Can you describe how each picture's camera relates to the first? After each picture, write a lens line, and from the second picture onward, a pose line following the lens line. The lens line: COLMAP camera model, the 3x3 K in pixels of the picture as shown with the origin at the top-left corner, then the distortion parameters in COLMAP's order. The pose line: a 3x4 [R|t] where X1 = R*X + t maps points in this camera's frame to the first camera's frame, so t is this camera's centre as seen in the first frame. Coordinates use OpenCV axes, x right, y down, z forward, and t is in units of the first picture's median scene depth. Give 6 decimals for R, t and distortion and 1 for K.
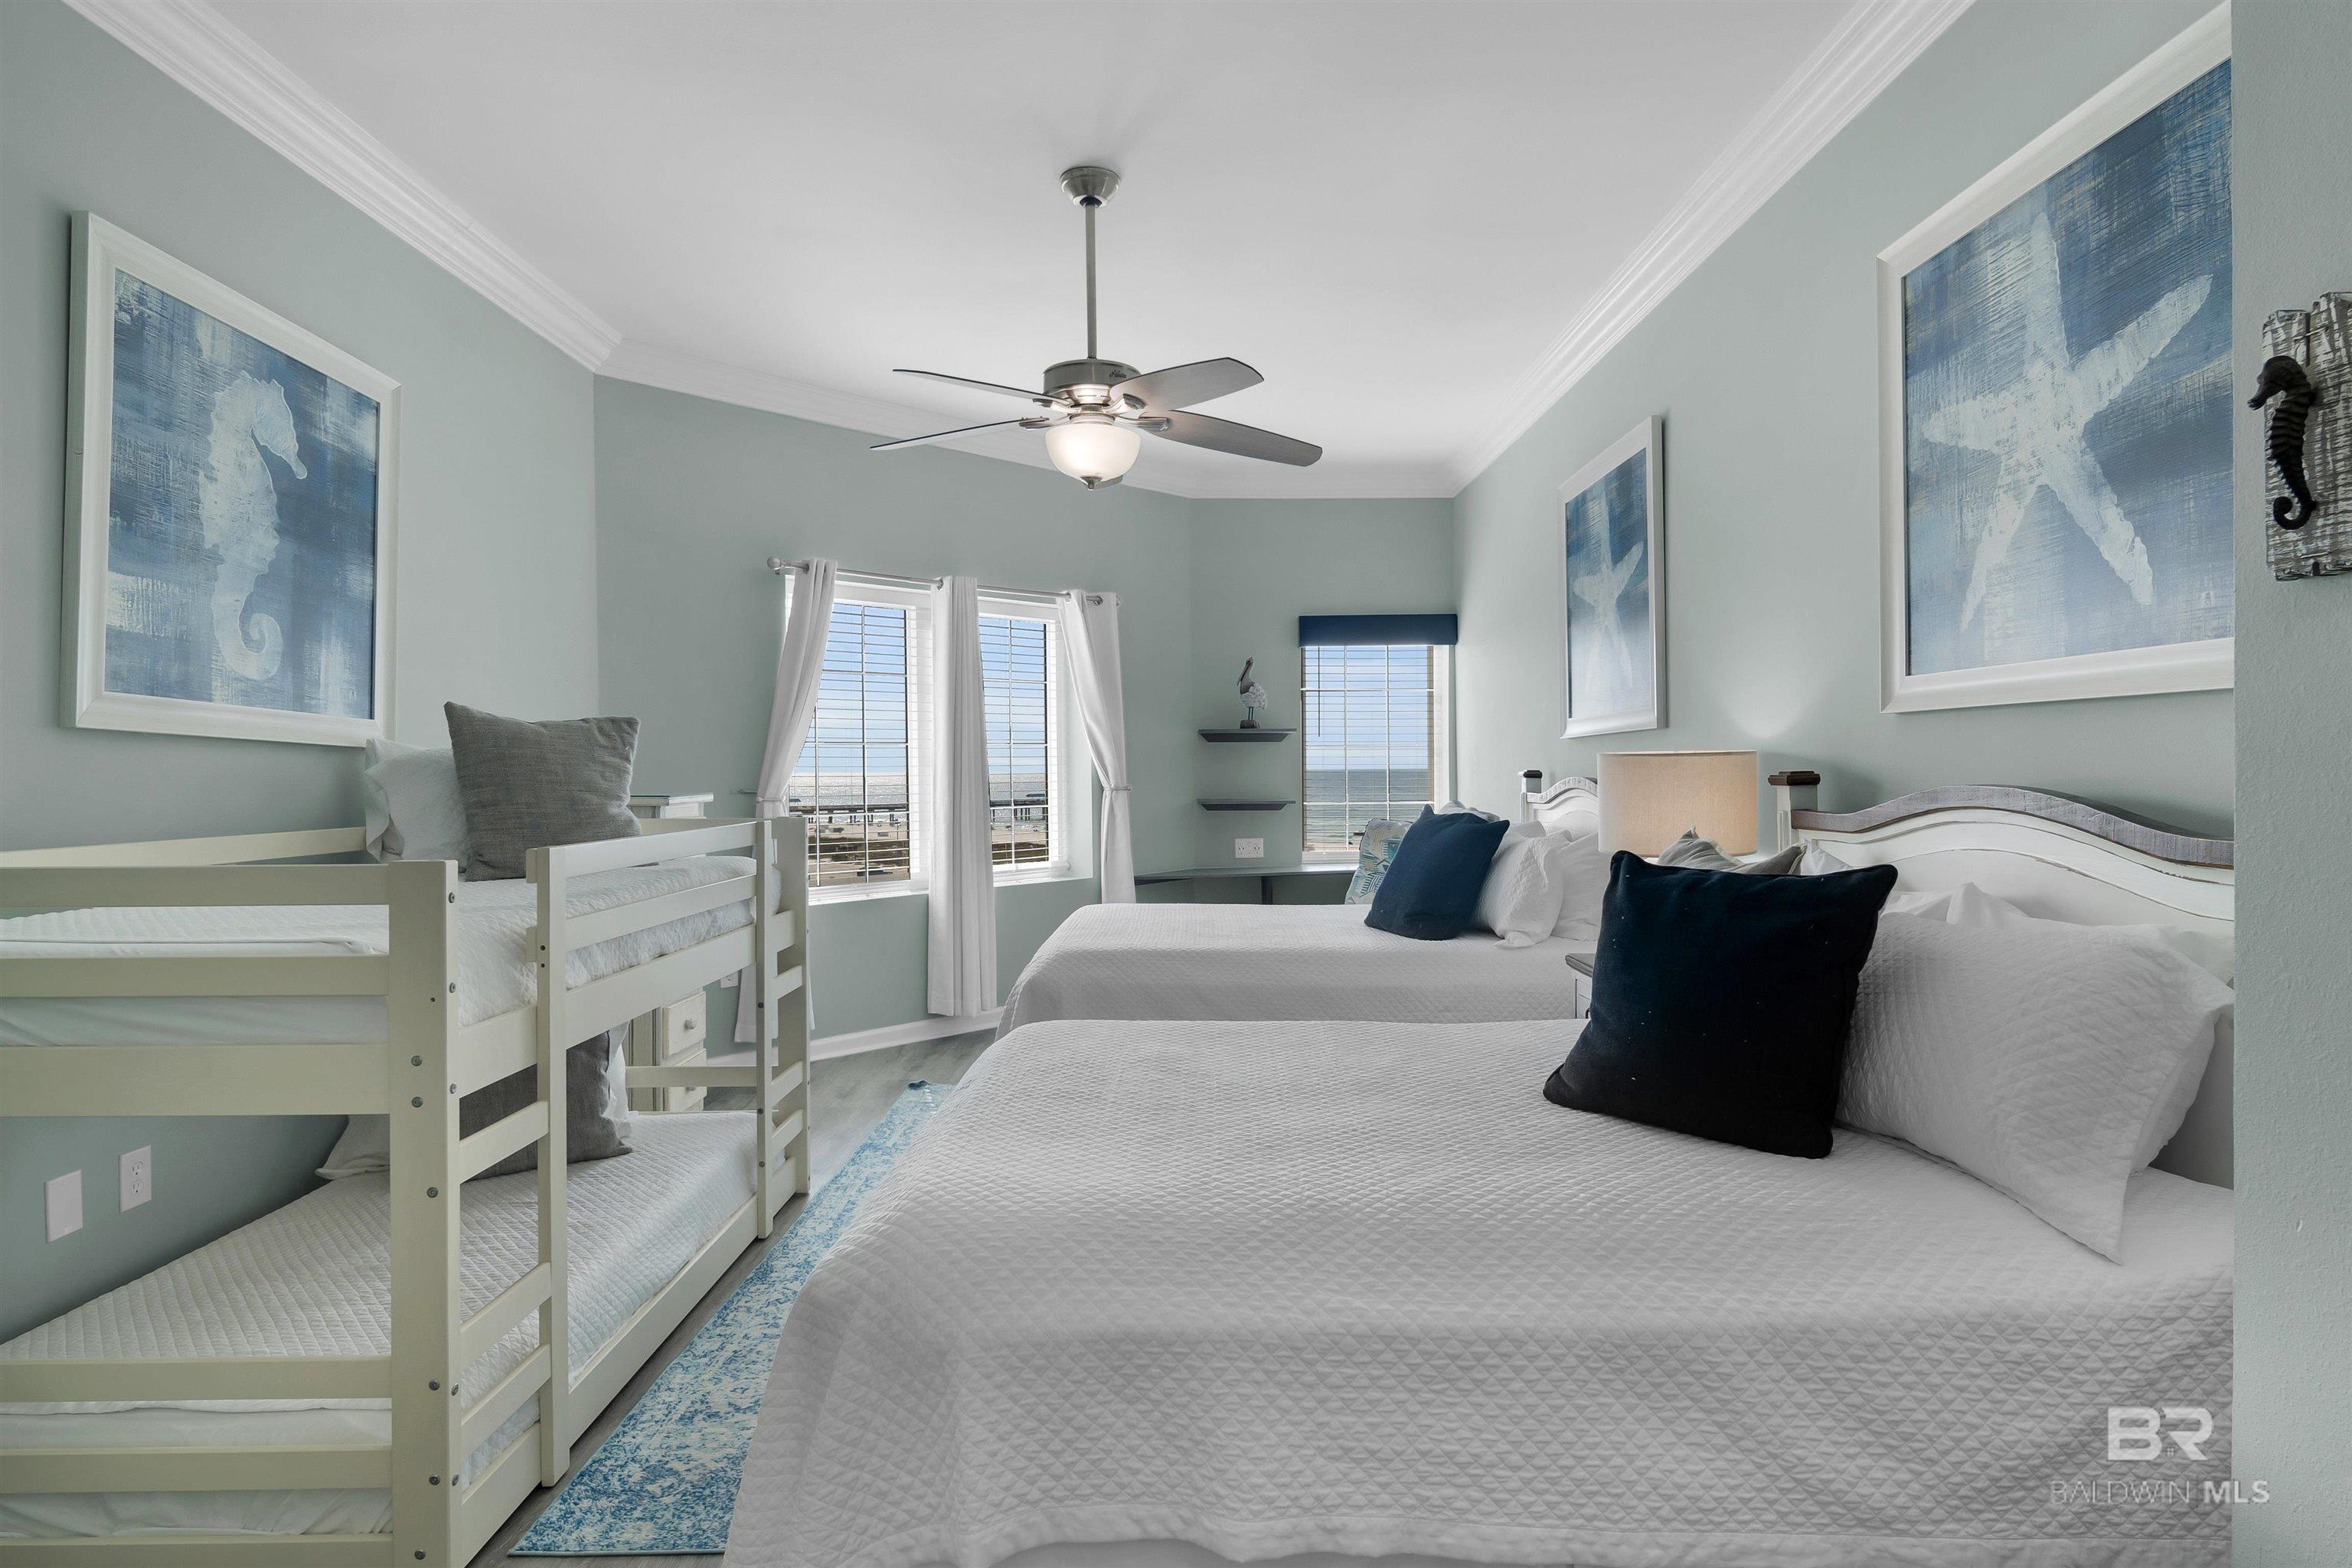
lens RADIAL K [[1212.5, 0, 1187.1], [0, 1212.5, 785.7], [0, 0, 1]] dist [0.000417, -0.000762]
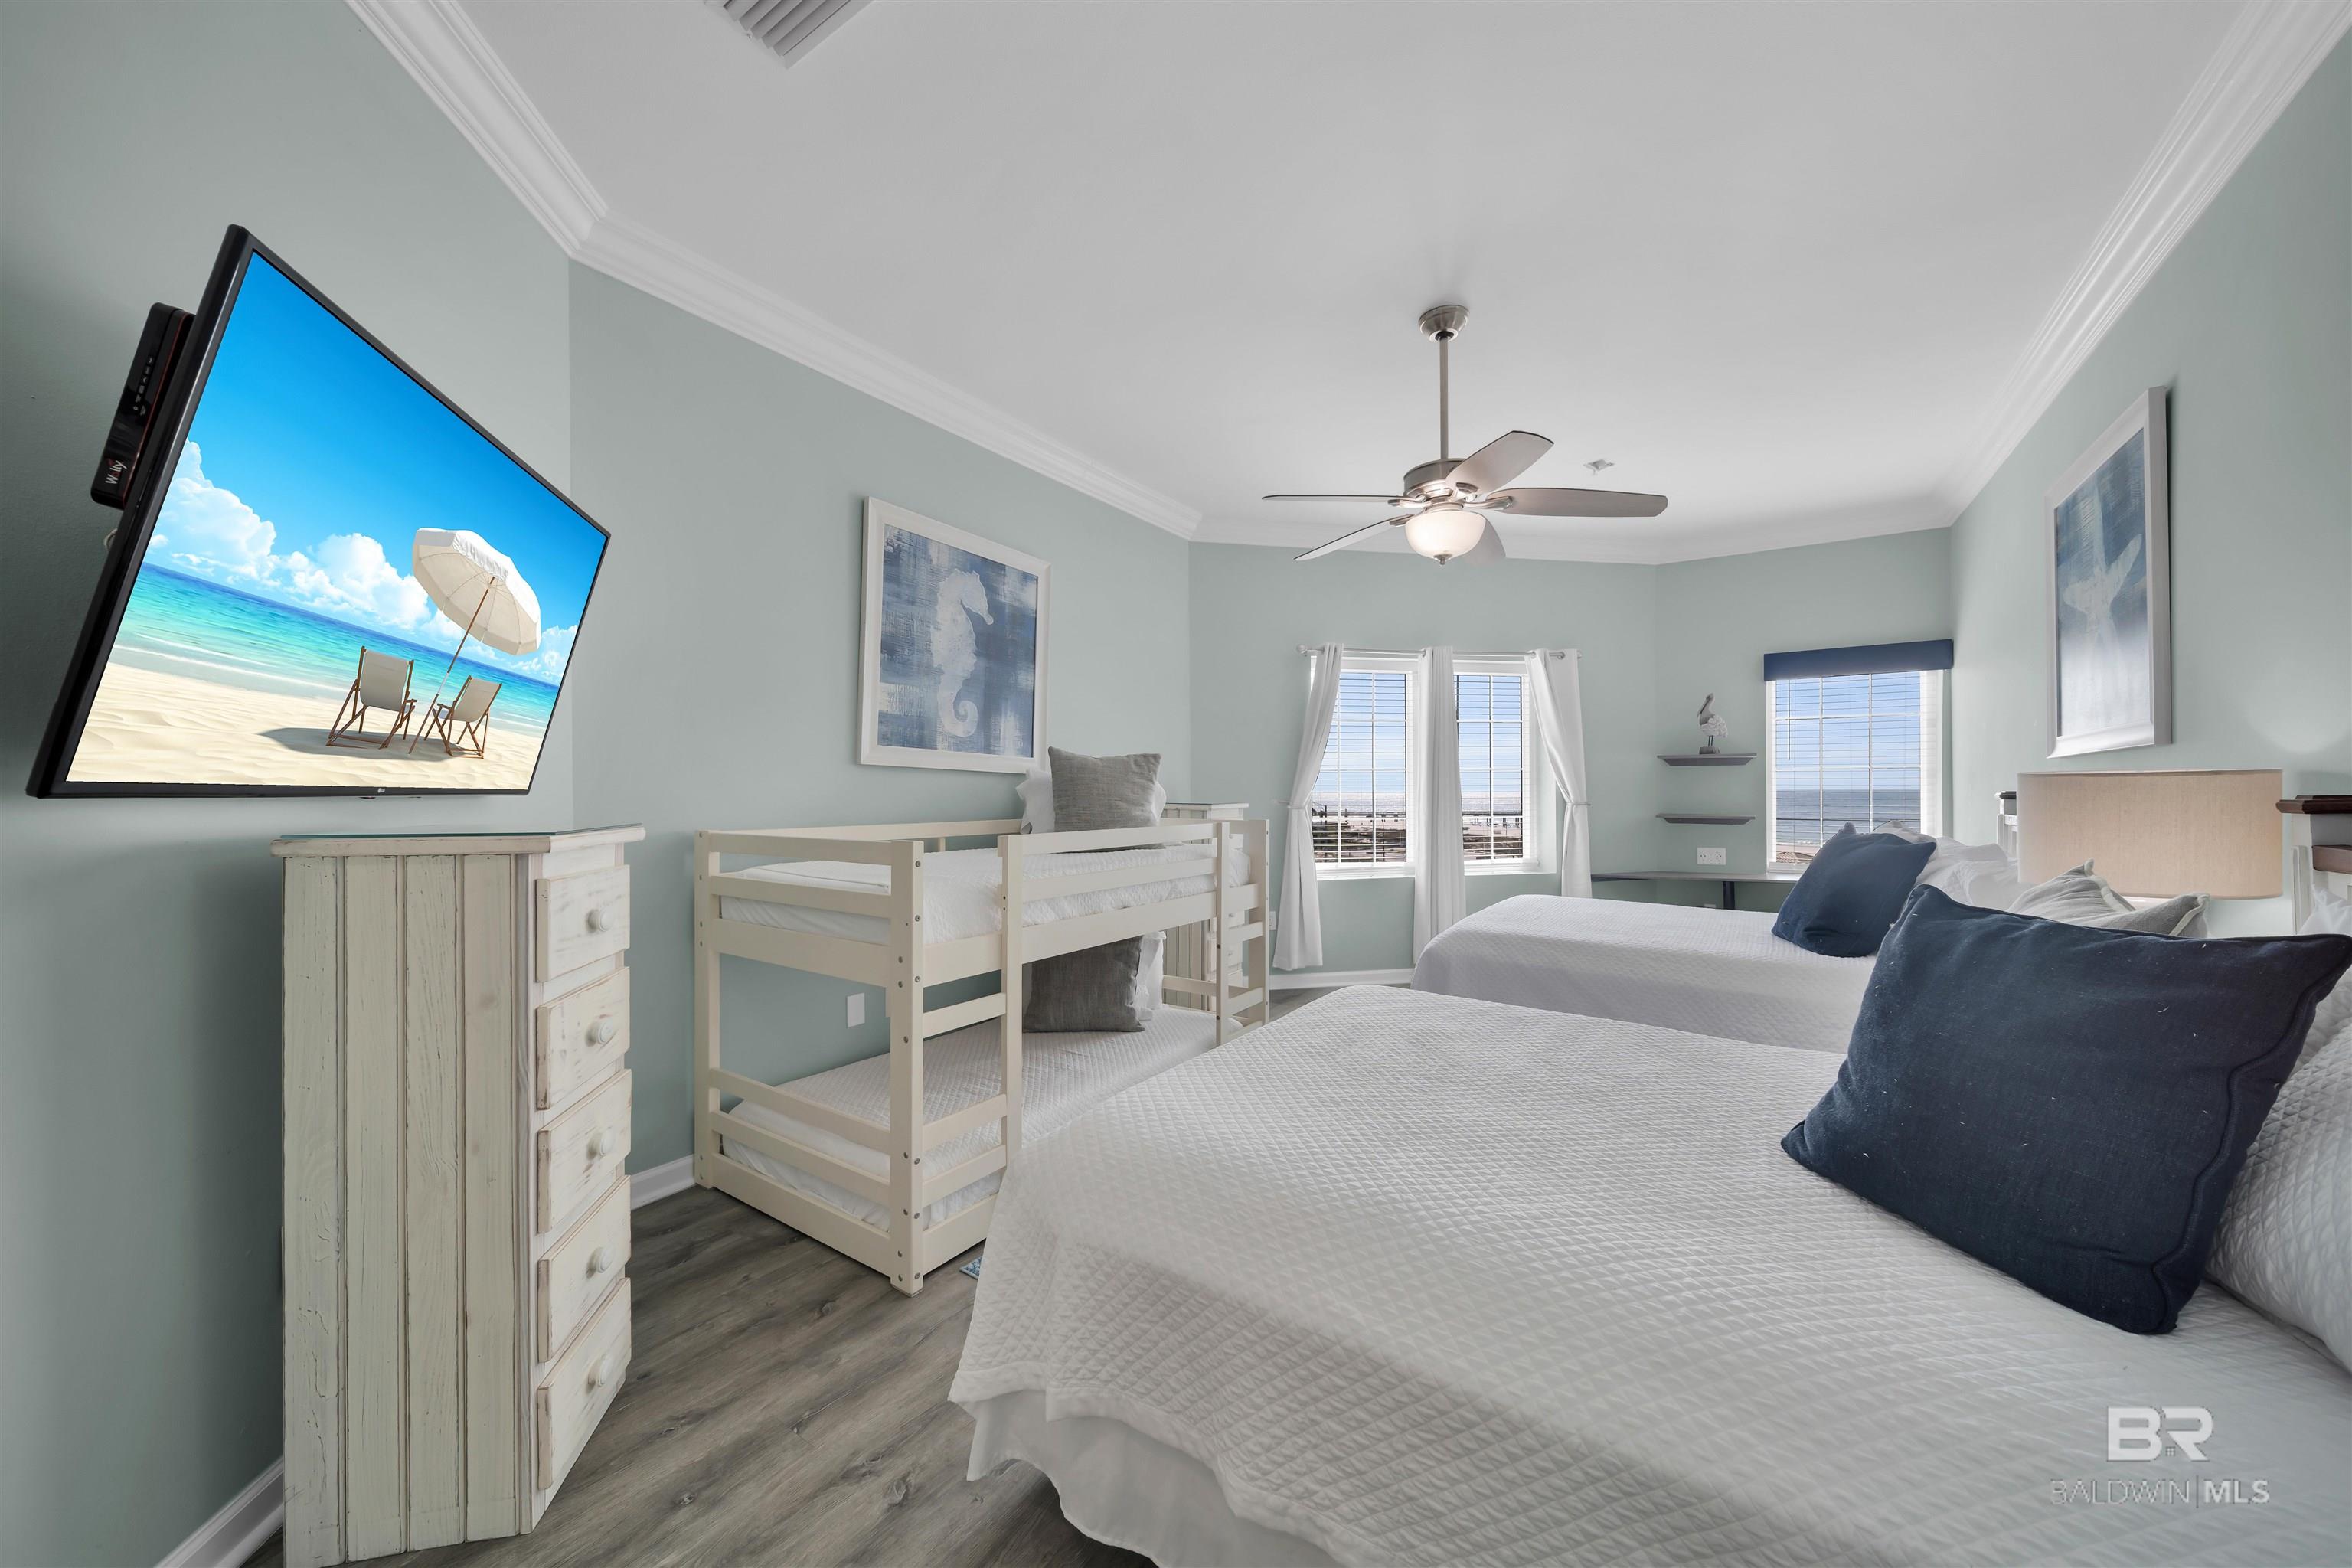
lens RADIAL K [[816.5, 0, 1173.1], [0, 816.5, 795.6], [0, 0, 1]] dist [-0.001320, -0.000786]
pose [[0.827177, 0.009705, -0.561857, 0.167814], [-0.011692, 0.999932, 0.000058, -0.002604], [0.561819, 0.006521, 0.827234, 0.148584]]
